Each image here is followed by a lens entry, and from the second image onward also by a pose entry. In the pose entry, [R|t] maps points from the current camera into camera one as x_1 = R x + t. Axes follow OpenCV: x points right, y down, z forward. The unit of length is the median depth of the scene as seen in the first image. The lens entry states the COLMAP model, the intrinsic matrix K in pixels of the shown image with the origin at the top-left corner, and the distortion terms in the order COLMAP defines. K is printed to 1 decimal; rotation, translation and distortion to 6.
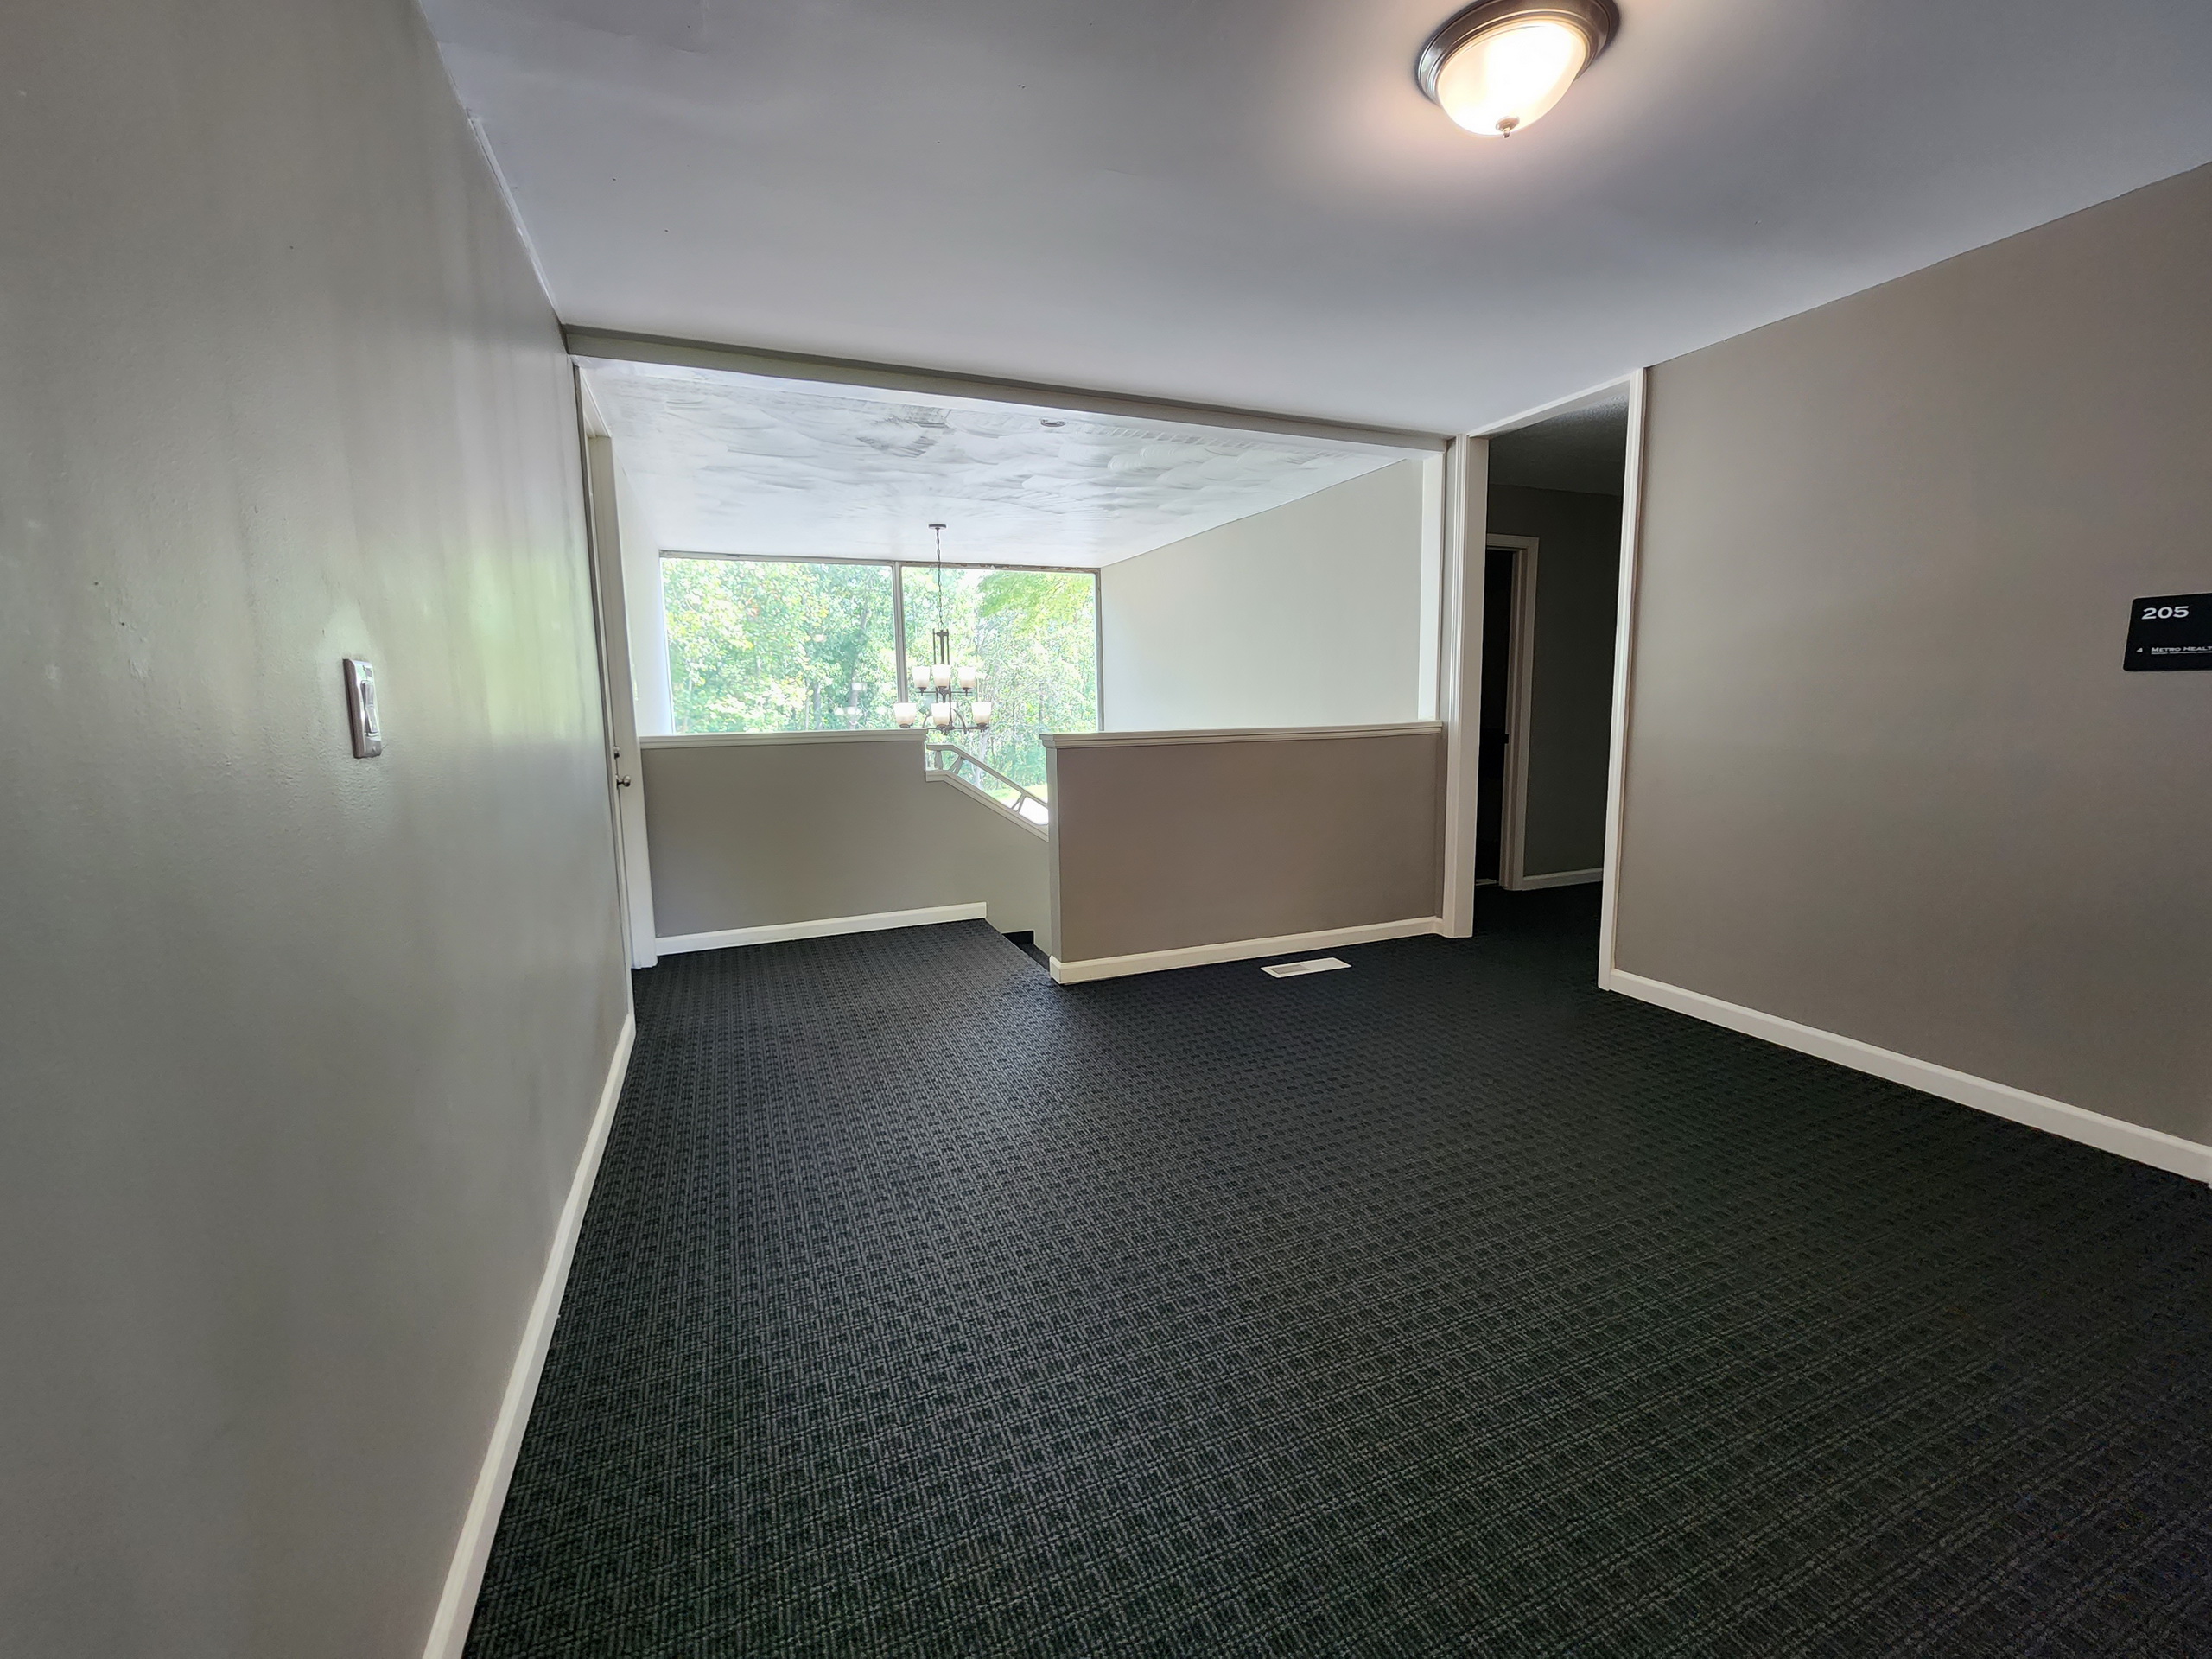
lens RADIAL K [[907.9, 0, 1110.7], [0, 907.9, 822.1], [0, 0, 1]] dist [0.001142, -0.000132]
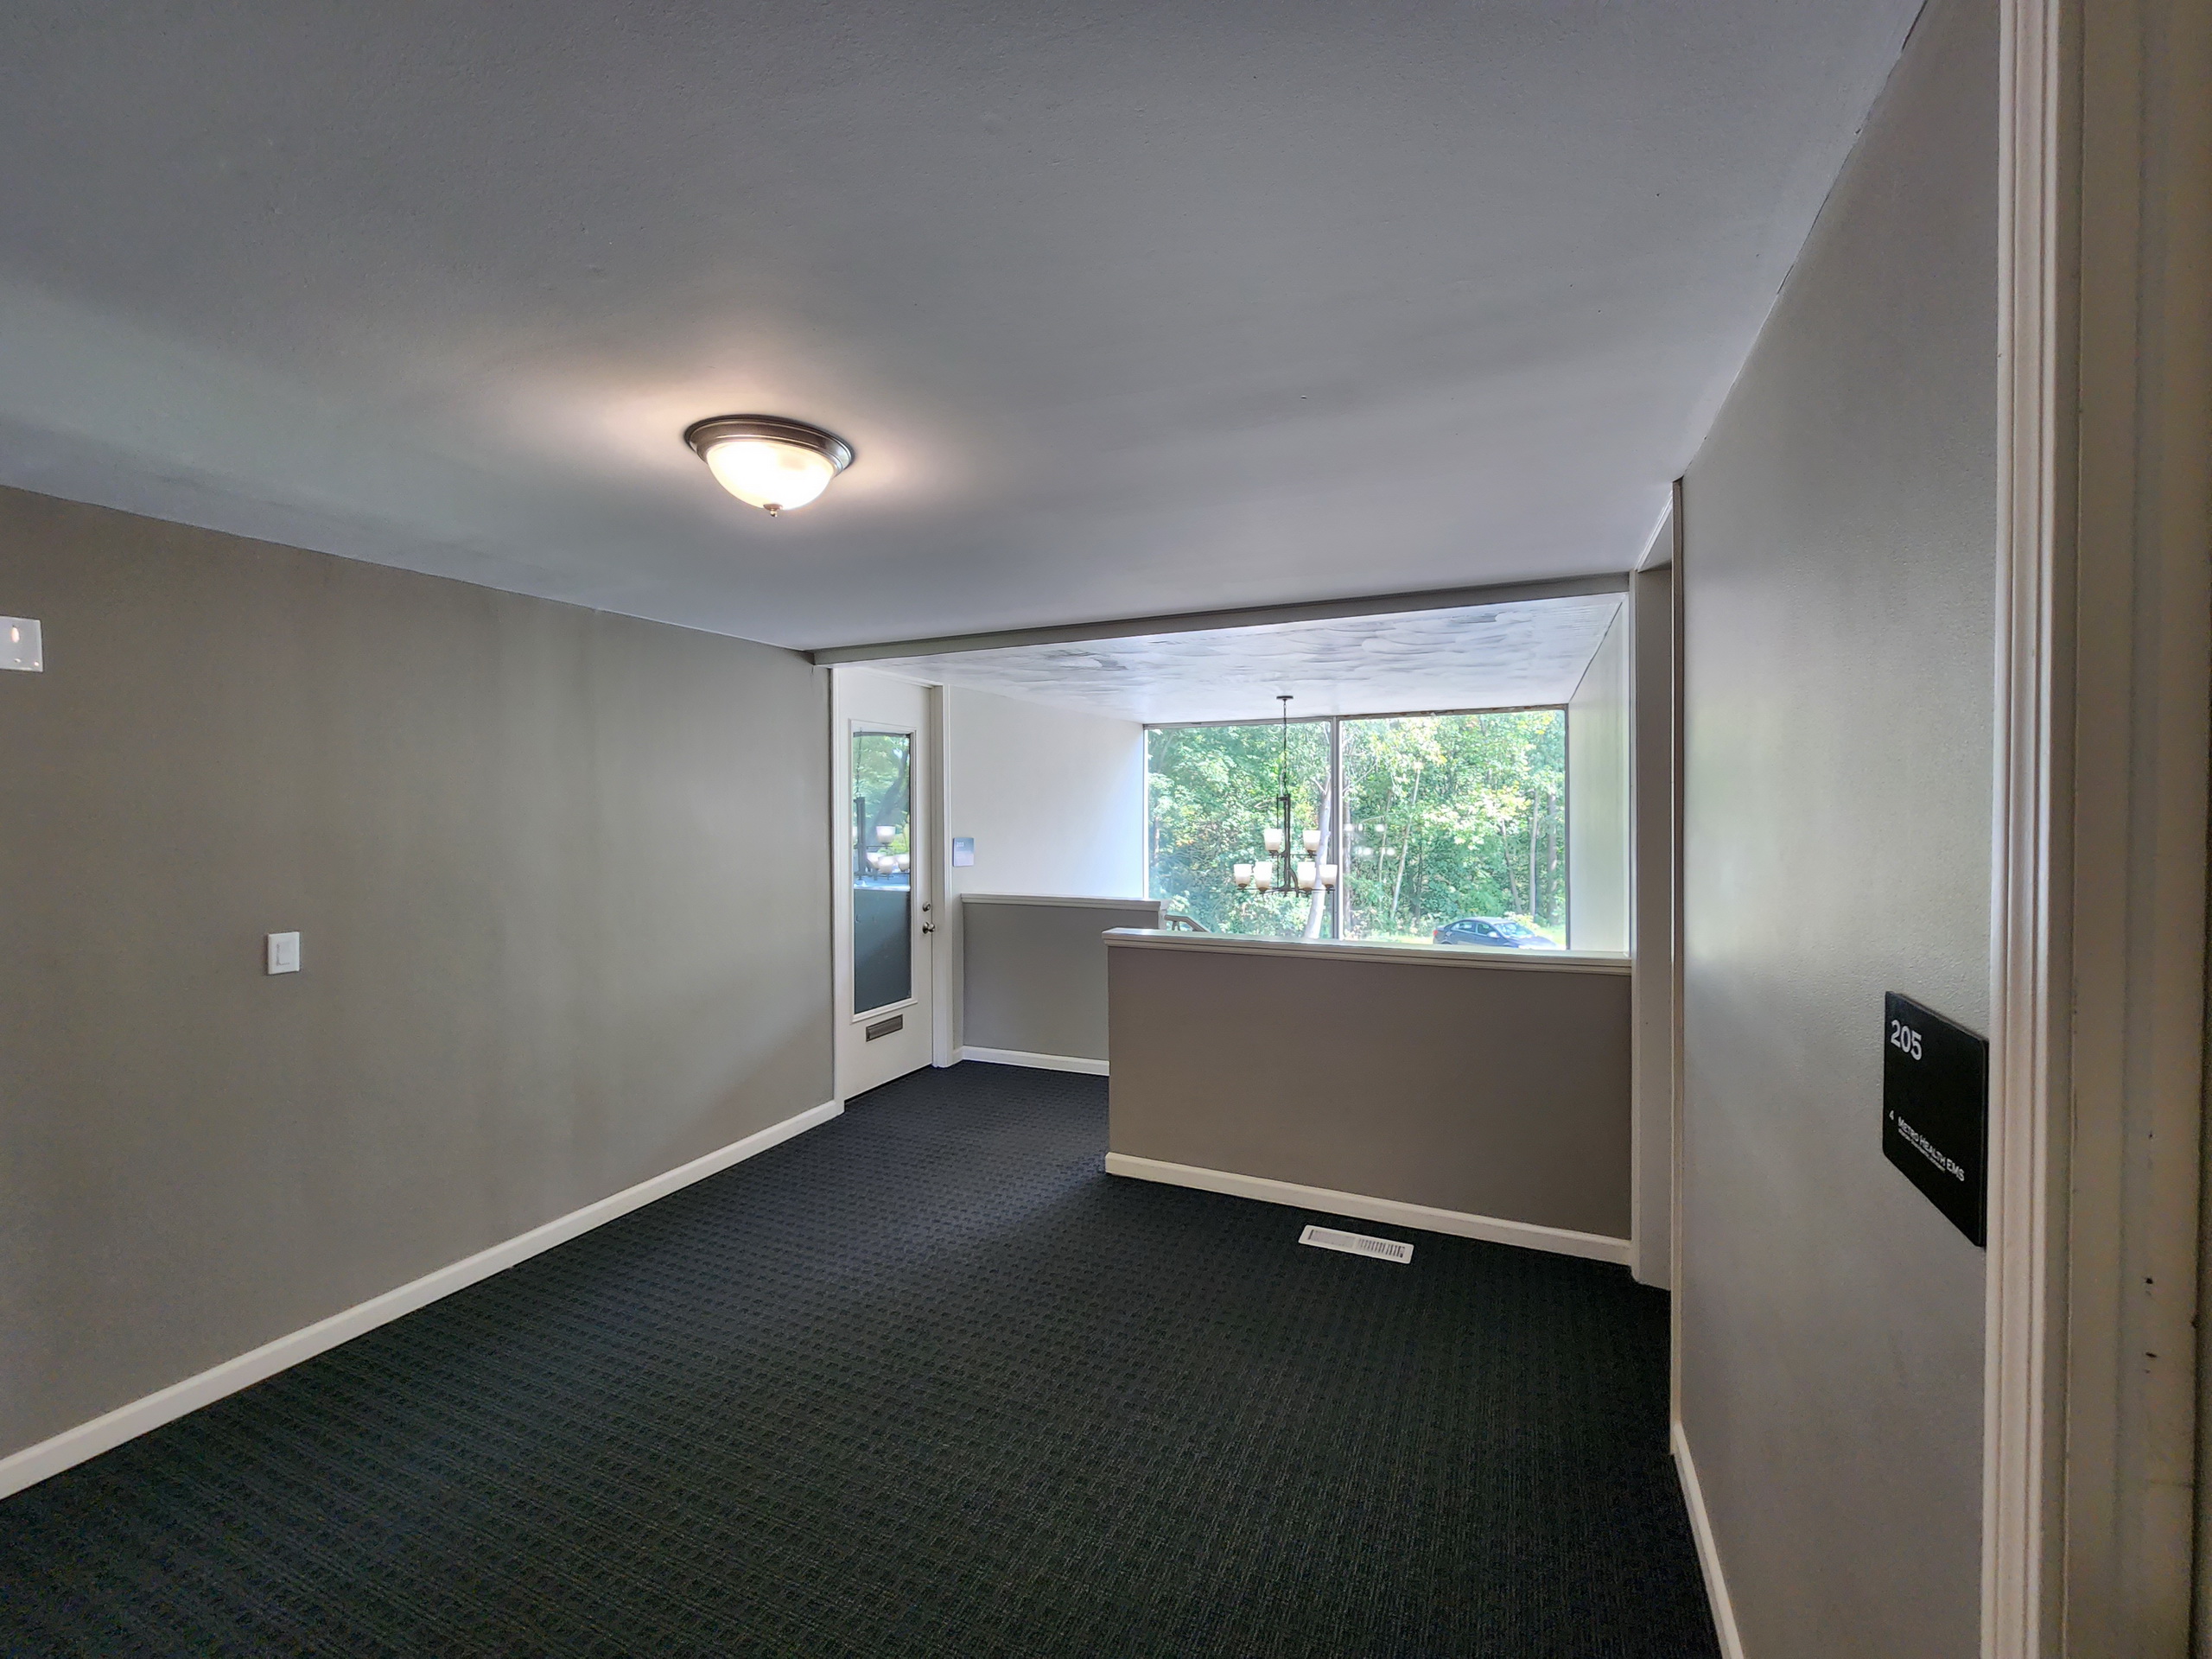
lens RADIAL K [[907.9, 0, 1110.7], [0, 907.9, 822.1], [0, 0, 1]] dist [0.001142, -0.000132]
pose [[0.684120, 0.021044, -0.729066, 0.074970], [-0.099794, 0.992884, -0.064983, -0.016340], [0.722510, 0.117212, 0.681352, 0.027369]]
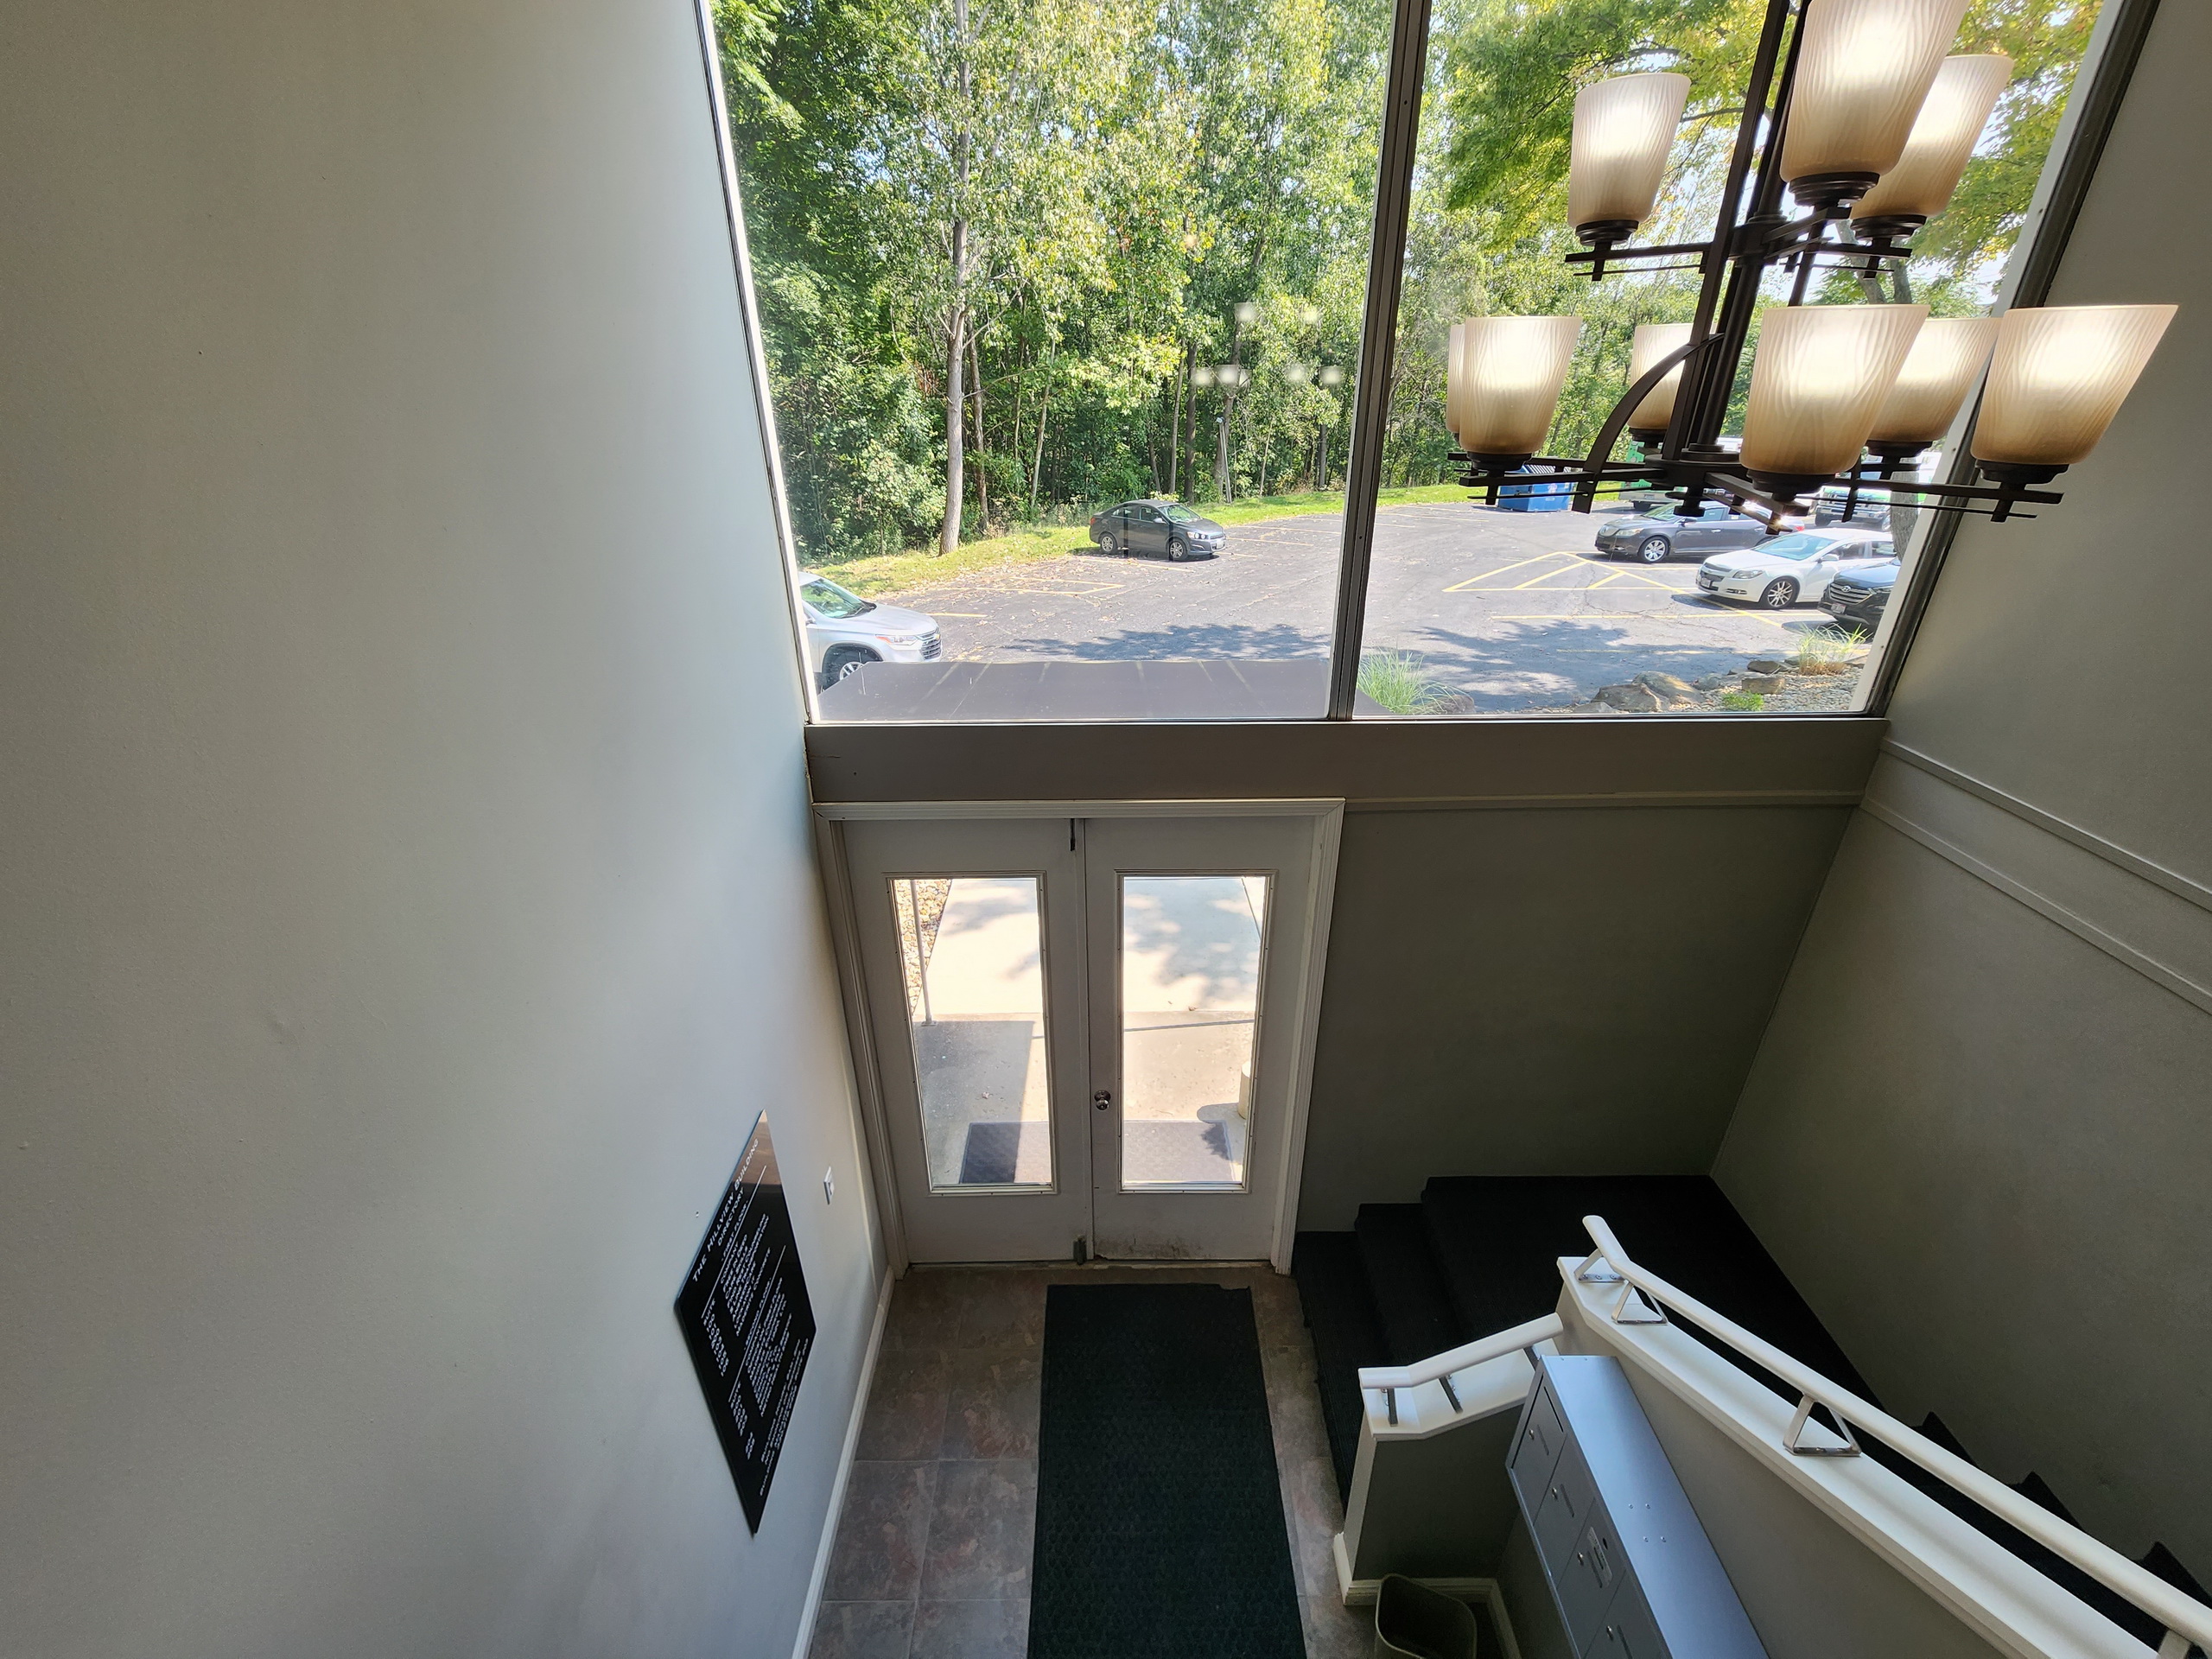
lens RADIAL K [[907.9, 0, 1110.7], [0, 907.9, 822.1], [0, 0, 1]] dist [0.001142, -0.000132]
pose [[0.922950, 0.178640, -0.340956, -0.039789], [-0.058769, 0.940797, 0.333836, -0.016127], [0.380407, -0.288076, 0.878808, 0.141589]]
